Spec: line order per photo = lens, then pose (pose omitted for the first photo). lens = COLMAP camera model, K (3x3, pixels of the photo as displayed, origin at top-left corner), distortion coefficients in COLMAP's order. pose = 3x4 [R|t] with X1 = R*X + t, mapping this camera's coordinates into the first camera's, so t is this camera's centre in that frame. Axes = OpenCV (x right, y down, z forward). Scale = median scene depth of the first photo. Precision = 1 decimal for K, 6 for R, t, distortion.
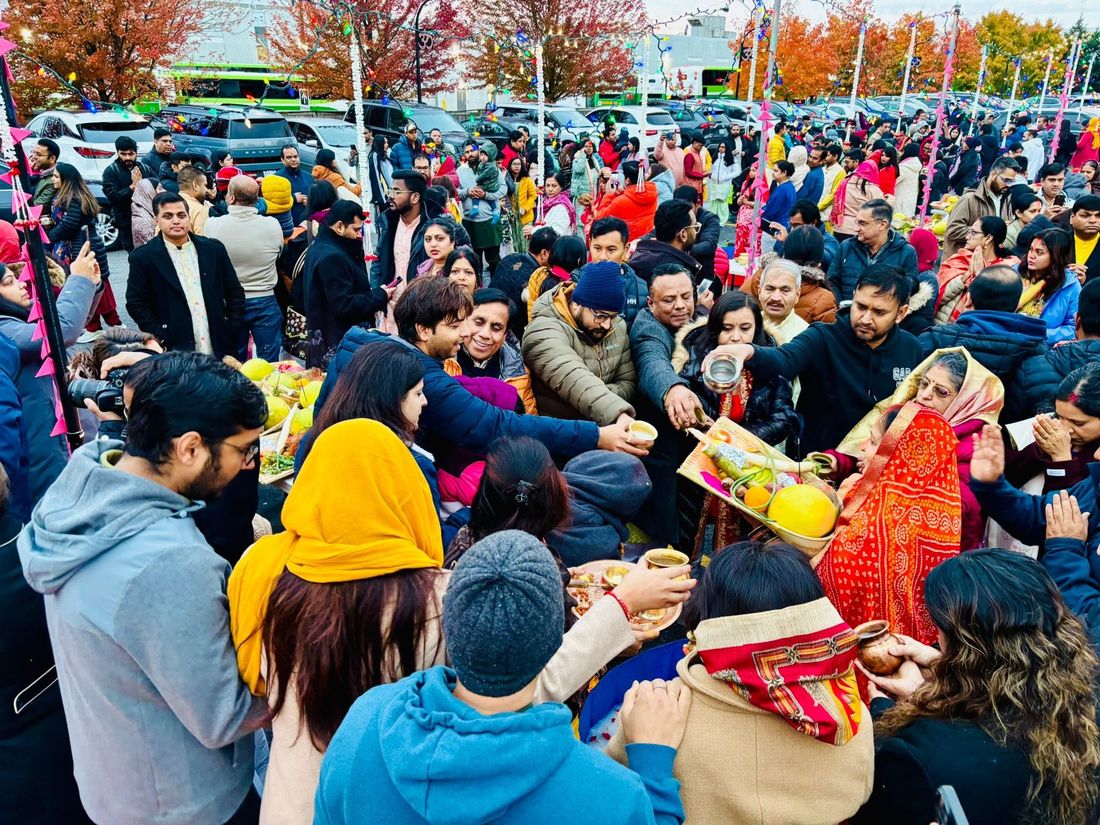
lens RADIAL K [[829.5, 0, 546.9], [0, 829.5, 414.3], [0, 0, 1]] dist [0.073098, -0.065446]
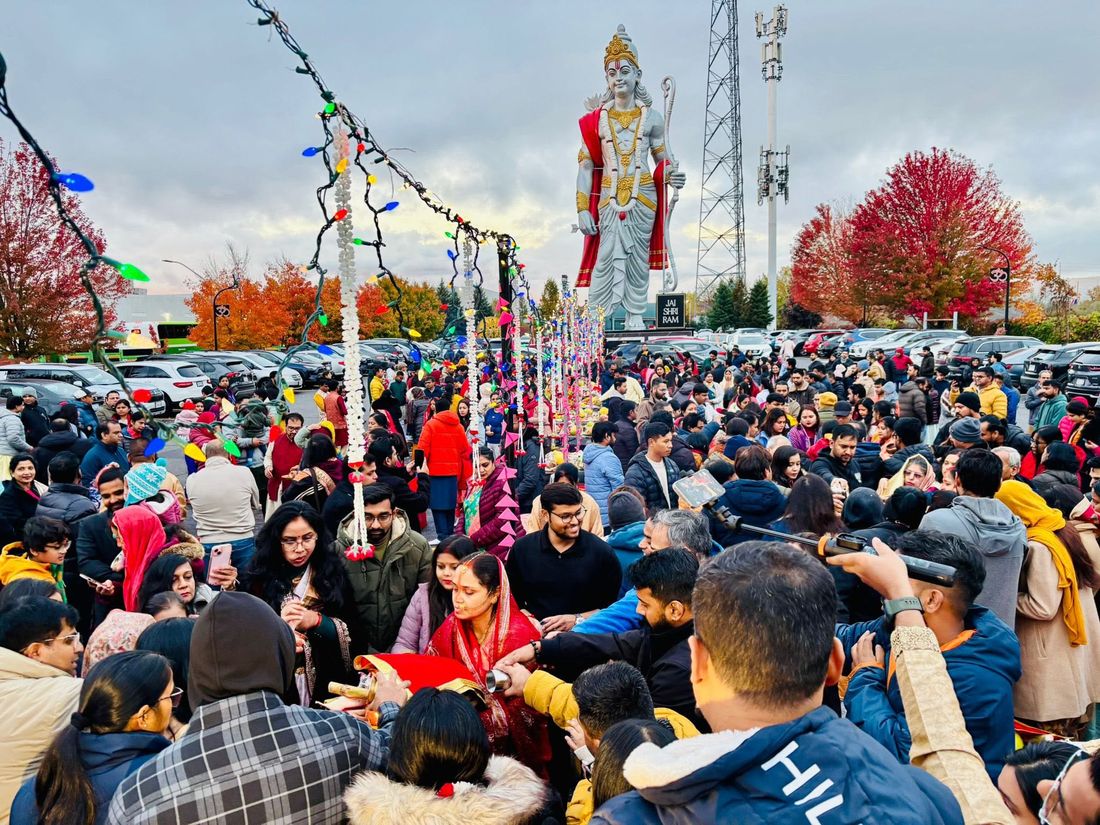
lens RADIAL K [[836.0, 0, 552.4], [0, 836.0, 417.8], [0, 0, 1]] dist [0.037628, 0.005632]
pose [[0.772874, -0.101287, 0.626424, -0.092984], [0.266088, 0.947926, -0.175025, -0.000239], [-0.576076, 0.301956, 0.759578, -0.011657]]
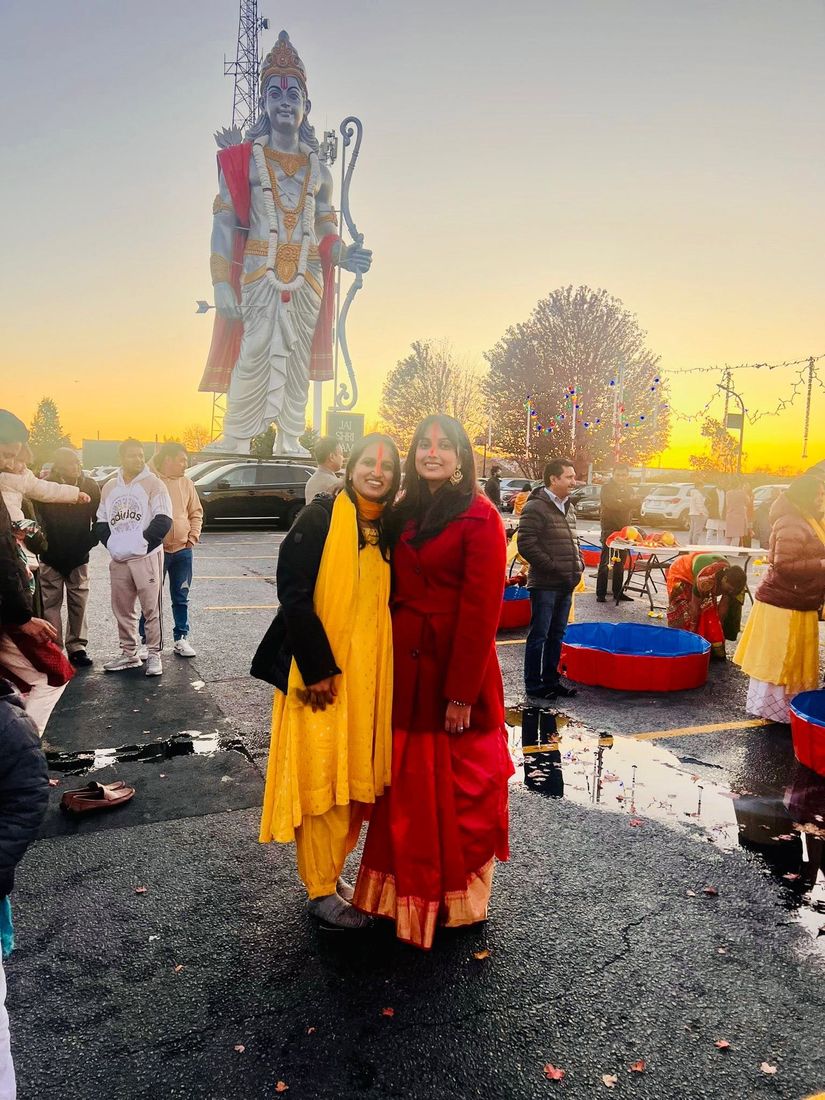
lens RADIAL K [[829.5, 0, 412.5], [0, 829.5, 550.0], [0, 0, 1]] dist [0.073098, -0.065446]
pose [[0.397076, -0.071567, 0.914991, -0.016643], [0.308846, 0.949231, -0.059784, -0.084921], [-0.864259, 0.306330, 0.399021, 0.265717]]
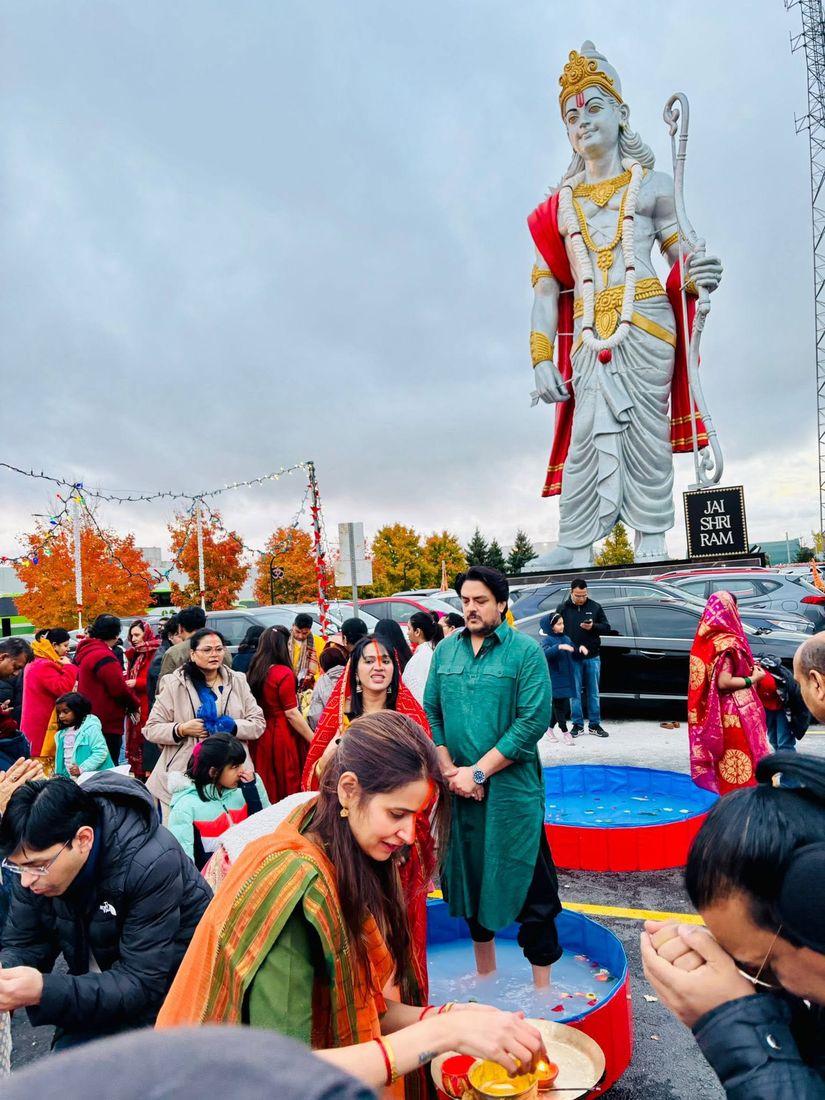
lens RADIAL K [[836.0, 0, 417.6], [0, 836.0, 551.4], [0, 0, 1]] dist [0.037628, 0.005632]
pose [[0.920666, -0.059764, 0.385750, 0.235286], [0.220937, 0.894470, -0.388728, -0.071338], [-0.321810, 0.443115, 0.836712, 0.225485]]
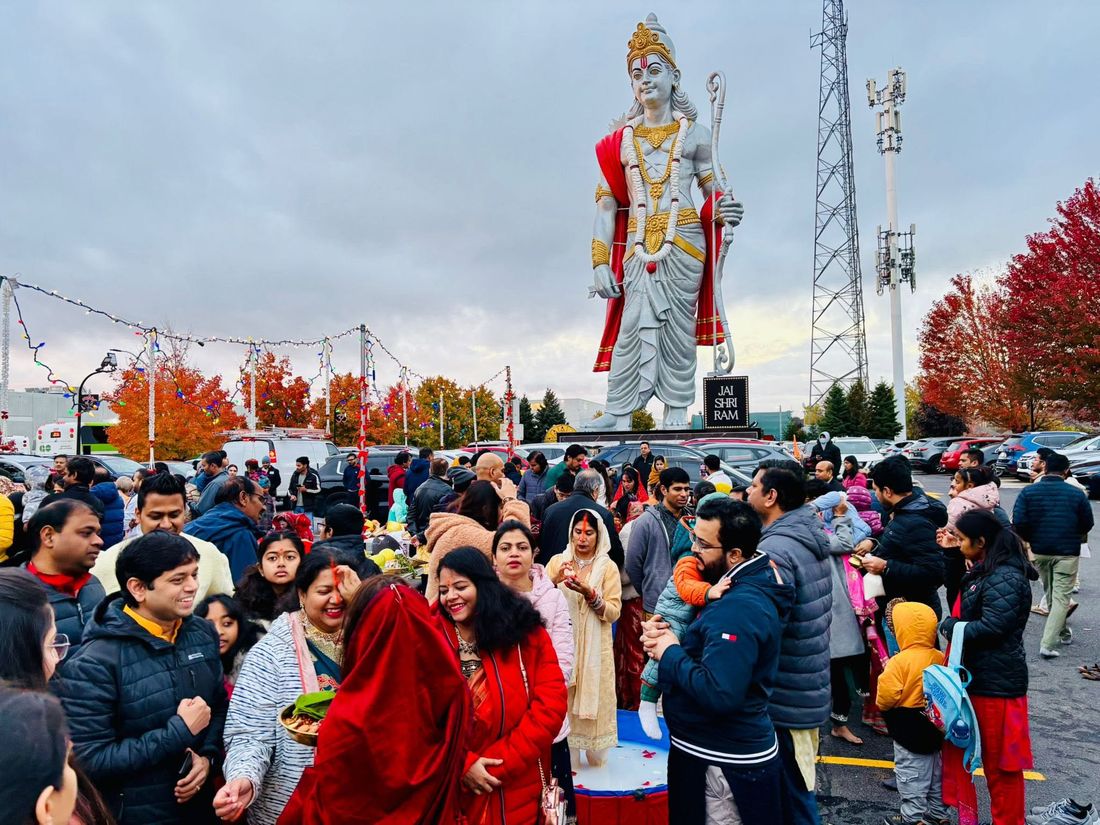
lens RADIAL K [[829.5, 0, 546.9], [0, 829.5, 414.3], [0, 0, 1]] dist [0.073098, -0.065446]
pose [[0.860453, -0.012467, 0.509377, 0.151246], [0.217159, 0.913333, -0.344477, -0.043568], [-0.460937, 0.407022, 0.788588, 0.144684]]
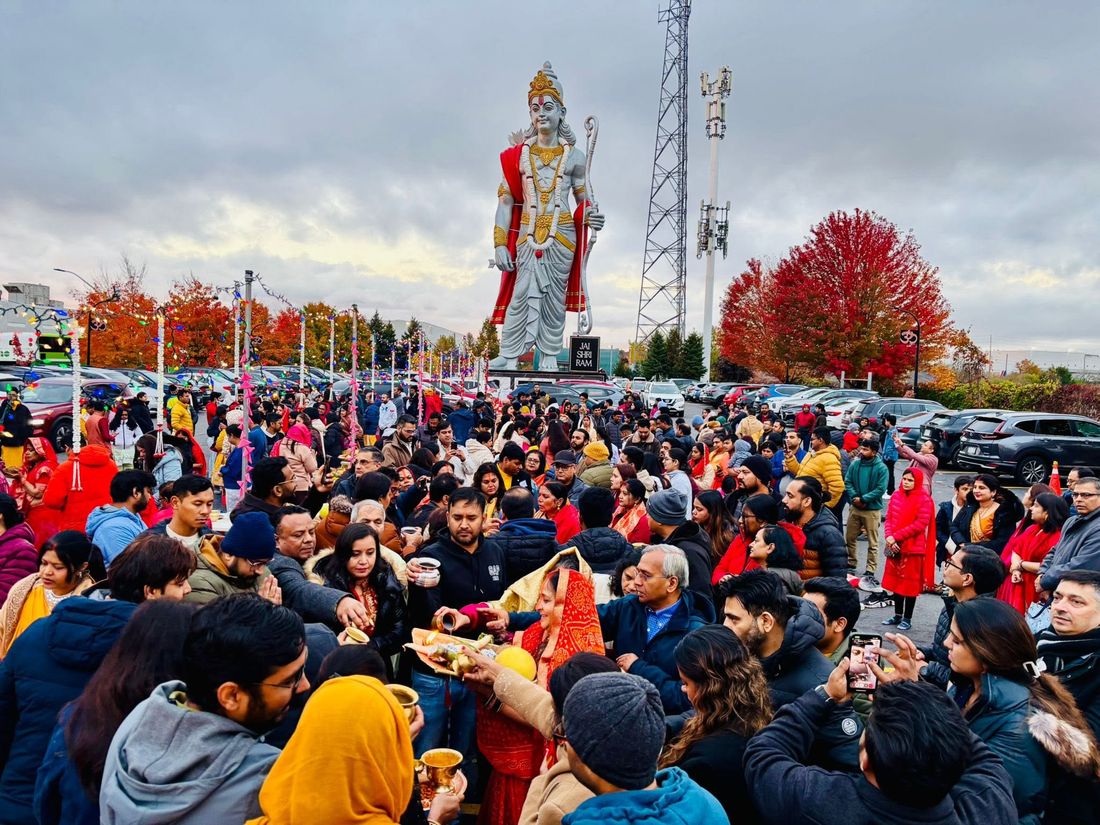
lens RADIAL K [[825.1, 0, 550.0], [0, 825.1, 412.5], [0, 0, 1]] dist [0.129824, -0.282947]
pose [[0.739075, -0.024663, 0.673171, -0.030201], [0.226339, 0.950321, -0.213681, 0.001118], [-0.634459, 0.310292, 0.707941, -0.005020]]
